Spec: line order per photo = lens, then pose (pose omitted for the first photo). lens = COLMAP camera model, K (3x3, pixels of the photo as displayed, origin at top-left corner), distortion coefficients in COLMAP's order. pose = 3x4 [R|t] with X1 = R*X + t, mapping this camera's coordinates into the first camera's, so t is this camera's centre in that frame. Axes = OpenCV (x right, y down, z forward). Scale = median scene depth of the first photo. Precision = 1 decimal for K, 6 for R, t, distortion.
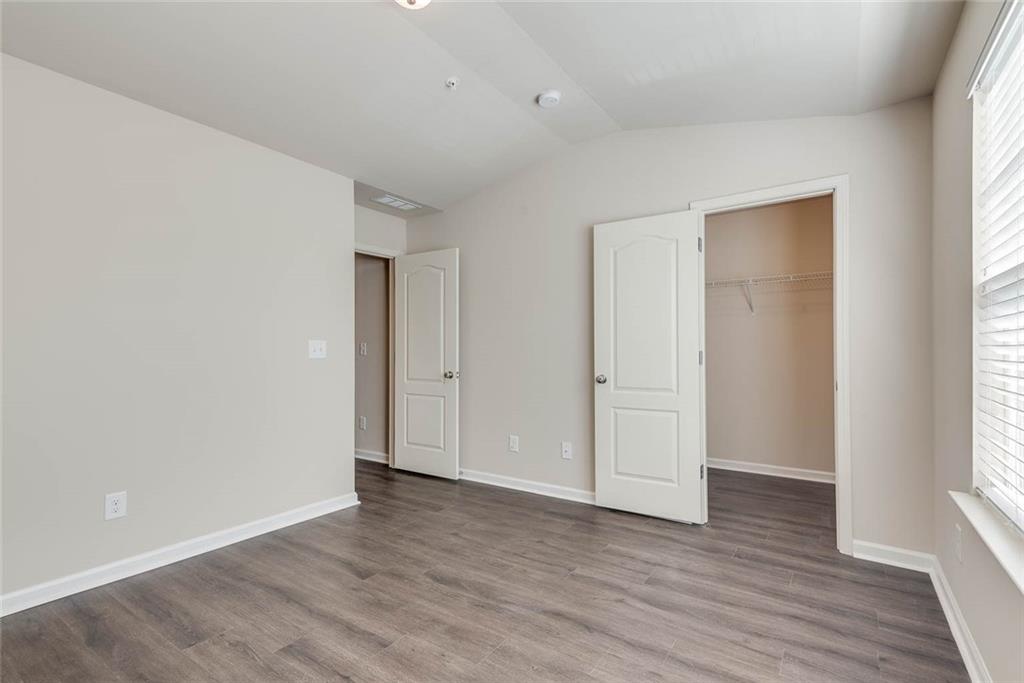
lens RADIAL K [[474.9, 0, 511.0], [0, 474.9, 343.3], [0, 0, 1]] dist [0.018814, 0.000266]
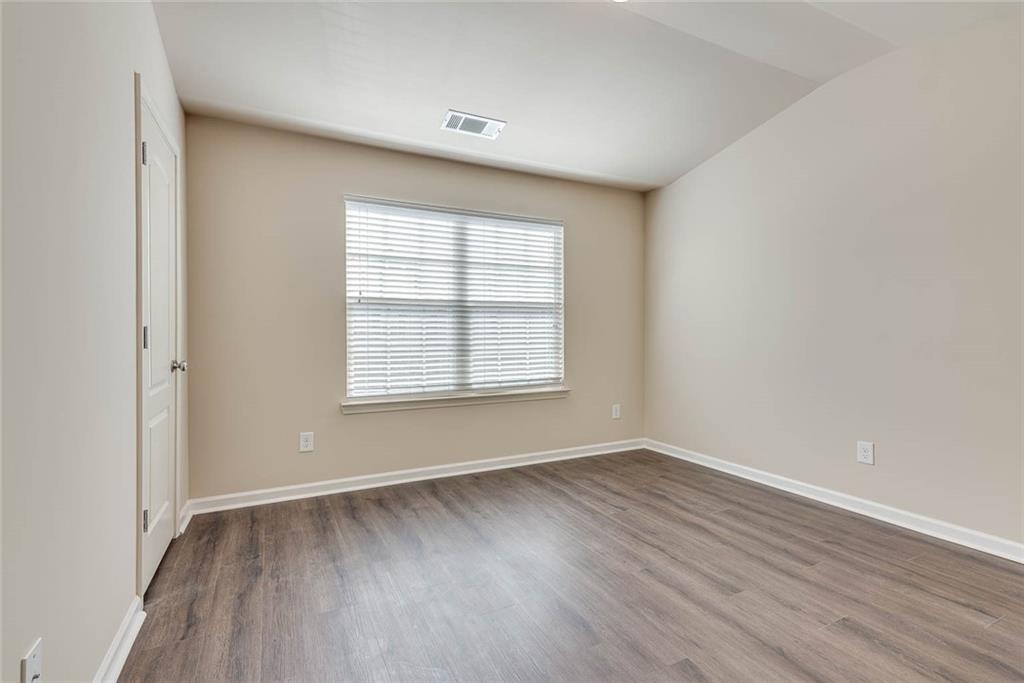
lens RADIAL K [[474.9, 0, 511.0], [0, 474.9, 343.3], [0, 0, 1]] dist [0.018814, 0.000266]
pose [[-0.881005, -0.005949, 0.473070, -0.434741], [-0.005022, 0.999982, 0.003223, 0.045449], [-0.473080, 0.000463, -0.881019, 1.838086]]
